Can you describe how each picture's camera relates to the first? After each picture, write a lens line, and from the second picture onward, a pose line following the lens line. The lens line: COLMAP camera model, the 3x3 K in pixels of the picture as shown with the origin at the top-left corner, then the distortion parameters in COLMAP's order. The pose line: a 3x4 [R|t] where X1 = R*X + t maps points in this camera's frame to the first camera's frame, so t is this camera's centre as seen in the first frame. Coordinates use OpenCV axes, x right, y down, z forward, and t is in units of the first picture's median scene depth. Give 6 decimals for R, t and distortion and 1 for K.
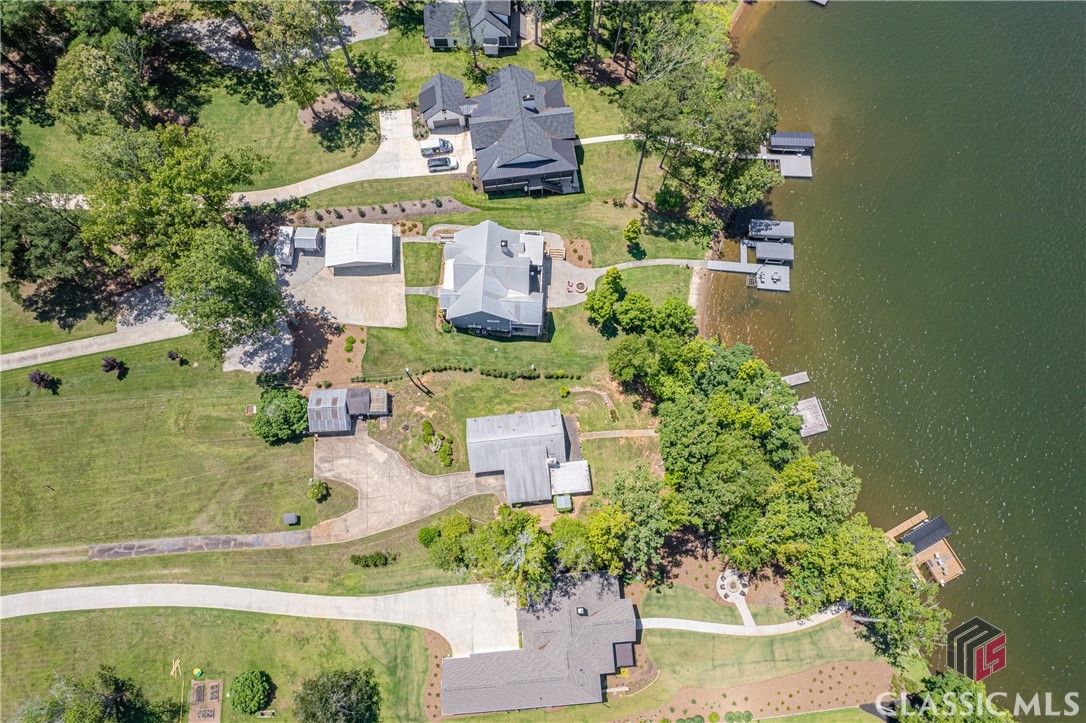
lens RADIAL K [[698.9, 0, 545.0], [0, 698.9, 356.3], [0, 0, 1]] dist [-0.084818, 0.075487]
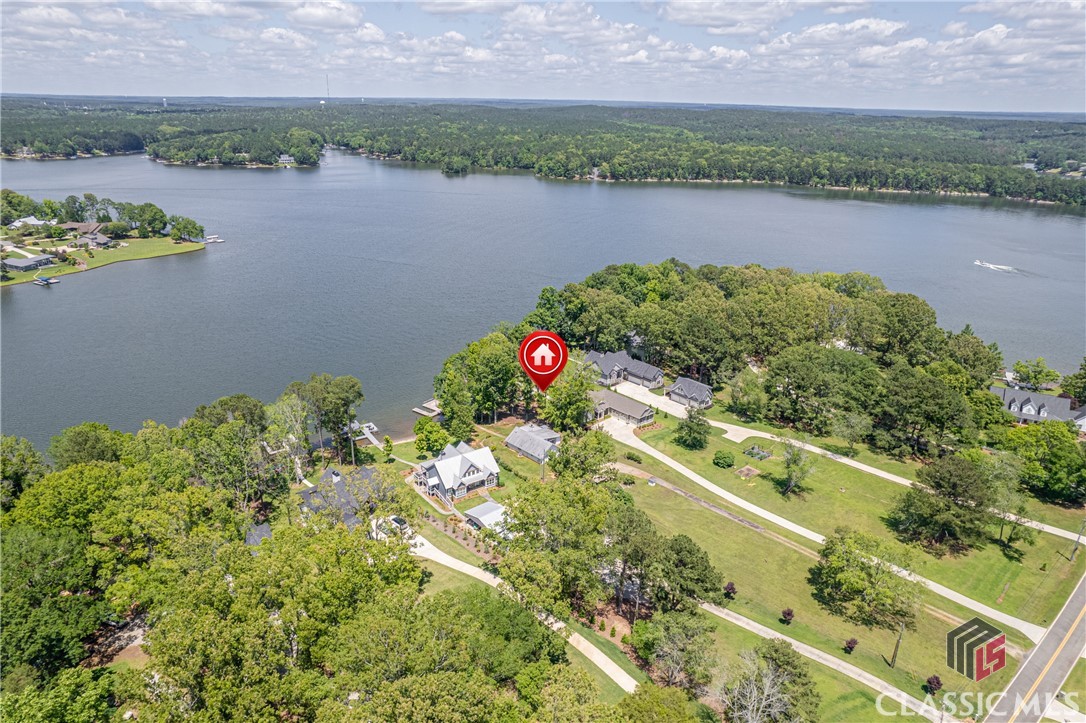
lens RADIAL K [[698.9, 0, 541.6], [0, 698.9, 359.2], [0, 0, 1]] dist [-0.084818, 0.075487]
pose [[-0.610156, -0.303869, 0.731692, -1.270811], [0.751206, 0.071616, 0.656171, -1.032976], [-0.251791, 0.950018, 0.184571, 0.443664]]
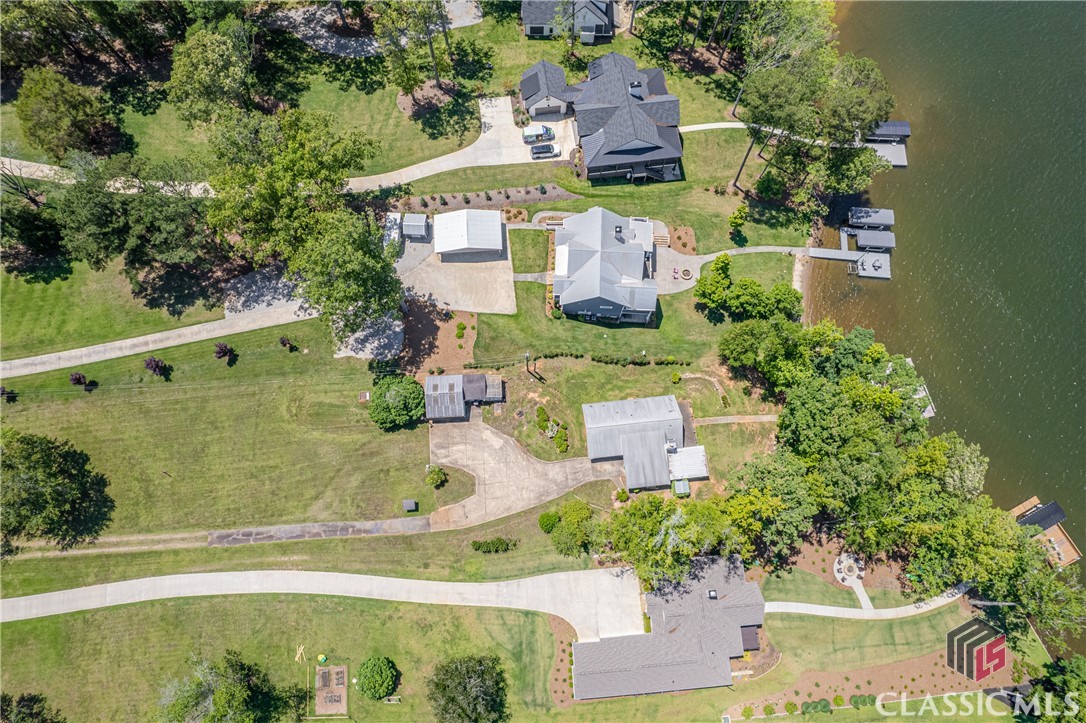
lens RADIAL K [[698.9, 0, 544.7], [0, 698.9, 357.7], [0, 0, 1]] dist [-0.084818, 0.075487]
pose [[0.999997, -0.001715, -0.001879, -0.161366], [0.001717, 0.999998, 0.000951, 0.021108], [0.001877, -0.000954, 0.999998, 0.000322]]
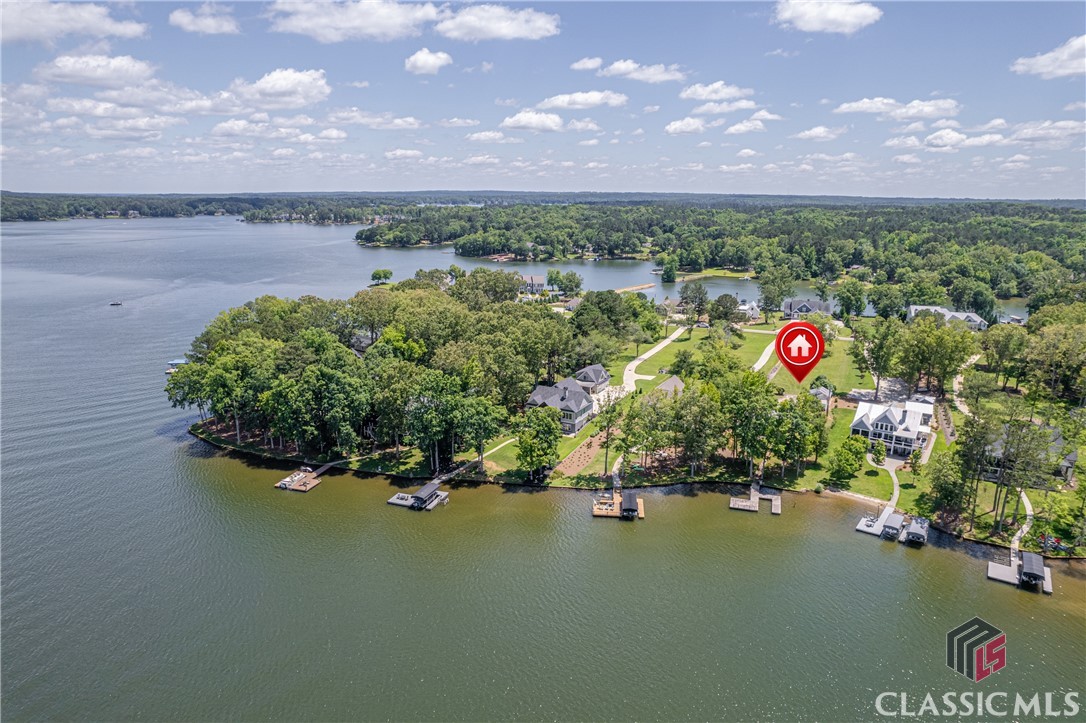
lens RADIAL K [[698.9, 0, 540.1], [0, 698.9, 380.8], [0, 0, 1]] dist [-0.084818, 0.075487]
pose [[-0.538292, 0.200920, -0.818458, 1.646691], [-0.811816, 0.137122, 0.567585, -0.379622], [0.226268, 0.969963, 0.089298, 0.593124]]
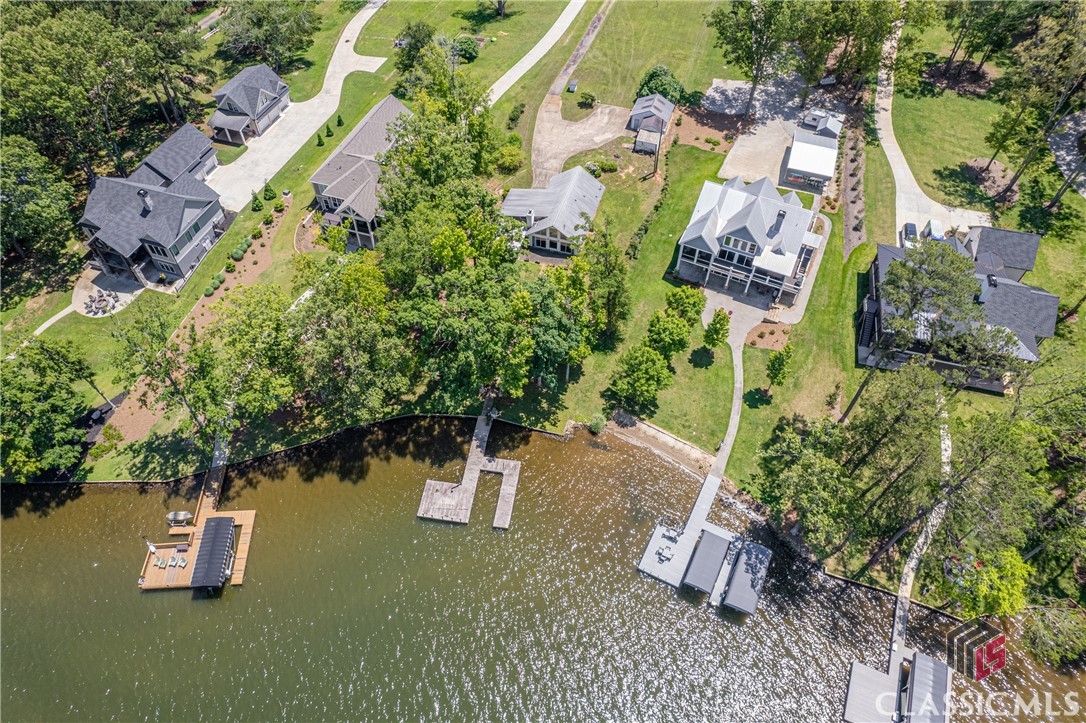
lens RADIAL K [[698.9, 0, 538.3], [0, 698.9, 369.4], [0, 0, 1]] dist [-0.084818, 0.075487]
pose [[-0.391889, 0.709434, -0.585769, 0.677259], [-0.885215, -0.117310, 0.450148, -0.295798], [0.250634, 0.694940, 0.673974, 0.482970]]
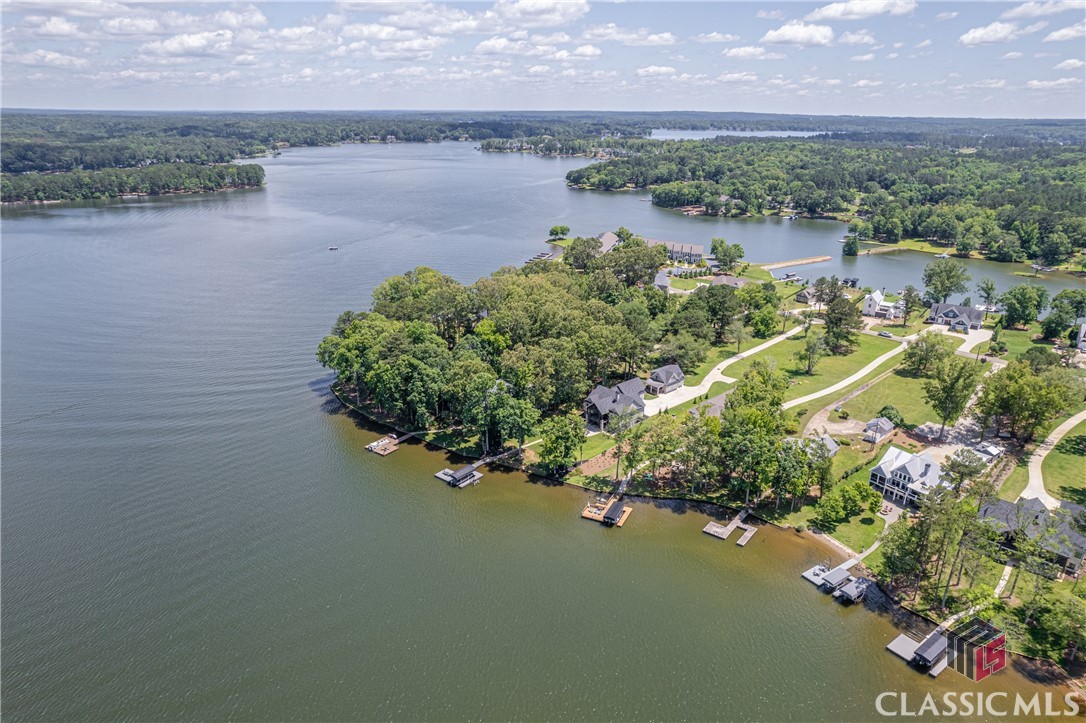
lens RADIAL K [[698.9, 0, 540.6], [0, 698.9, 363.4], [0, 0, 1]] dist [-0.084818, 0.075487]
pose [[-0.788947, 0.189485, -0.584516, 1.505058], [-0.594948, 0.002265, 0.803761, -0.887434], [0.153624, 0.981881, 0.110946, 0.451039]]
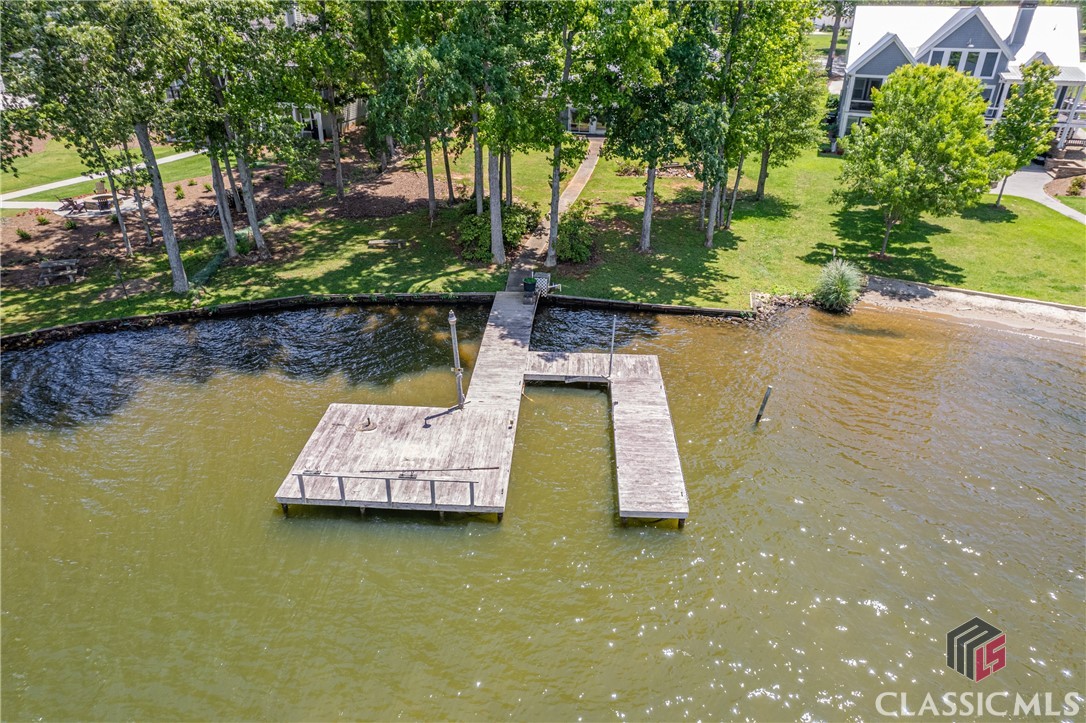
lens RADIAL K [[698.9, 0, 541.4], [0, 698.9, 367.7], [0, 0, 1]] dist [-0.084818, 0.075487]
pose [[-0.299492, 0.425026, -0.854200, 0.522446], [-0.918242, 0.114736, 0.379036, -0.008726], [0.259107, 0.897880, 0.355914, 0.958779]]
